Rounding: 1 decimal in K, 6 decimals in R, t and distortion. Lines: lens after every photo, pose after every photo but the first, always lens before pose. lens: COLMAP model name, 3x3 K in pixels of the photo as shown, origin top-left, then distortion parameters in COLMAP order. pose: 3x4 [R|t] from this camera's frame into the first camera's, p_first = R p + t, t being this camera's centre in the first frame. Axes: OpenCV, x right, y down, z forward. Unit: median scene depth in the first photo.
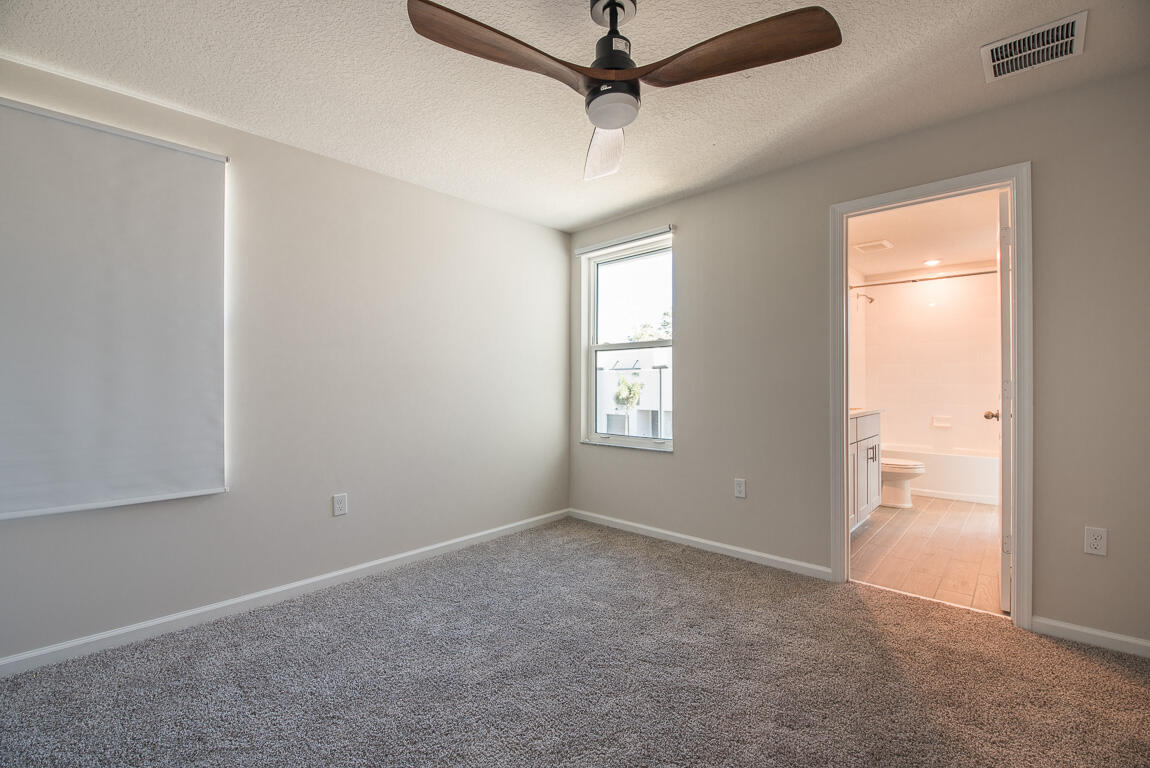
lens RADIAL K [[501.2, 0, 575.5], [0, 501.2, 380.6], [0, 0, 1]] dist [-0.003316, -0.000632]
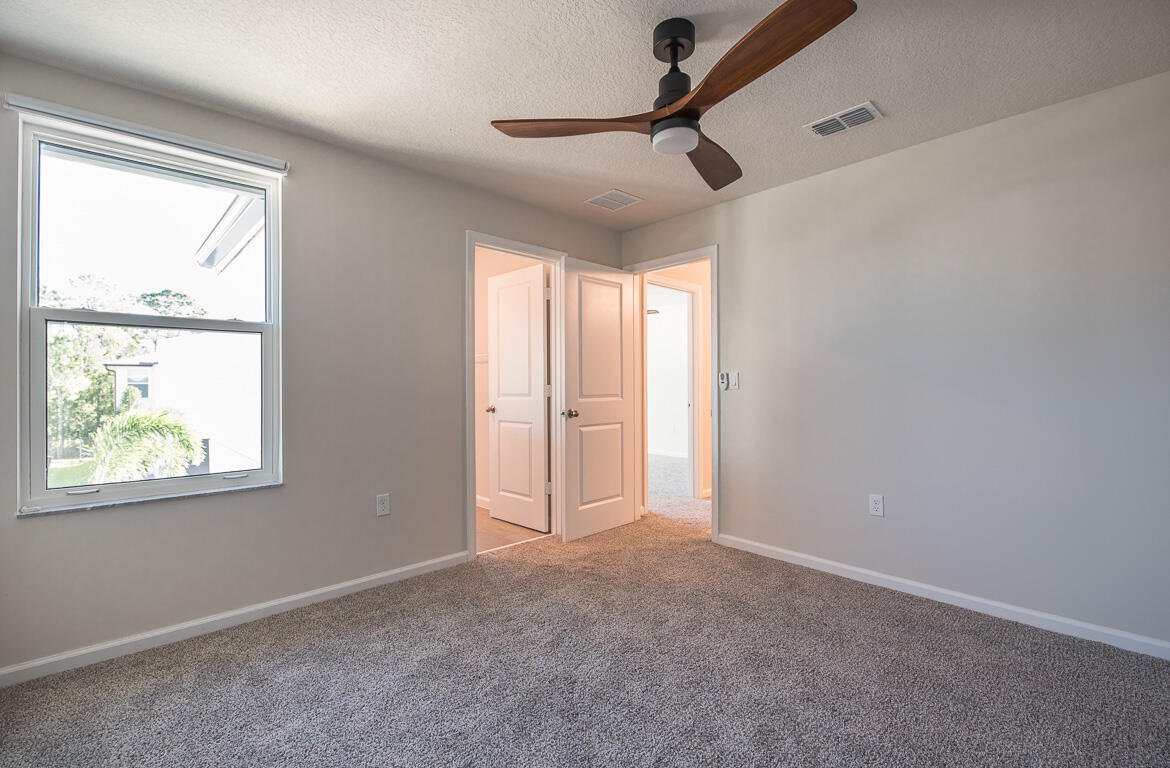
lens RADIAL K [[509.9, 0, 581.8], [0, 509.9, 386.7], [0, 0, 1]] dist [-0.003316, -0.000632]
pose [[0.059566, 0.002197, 0.998222, -0.547347], [-0.000587, 0.999997, -0.002166, 0.006873], [-0.998224, -0.000457, 0.059567, 0.592679]]
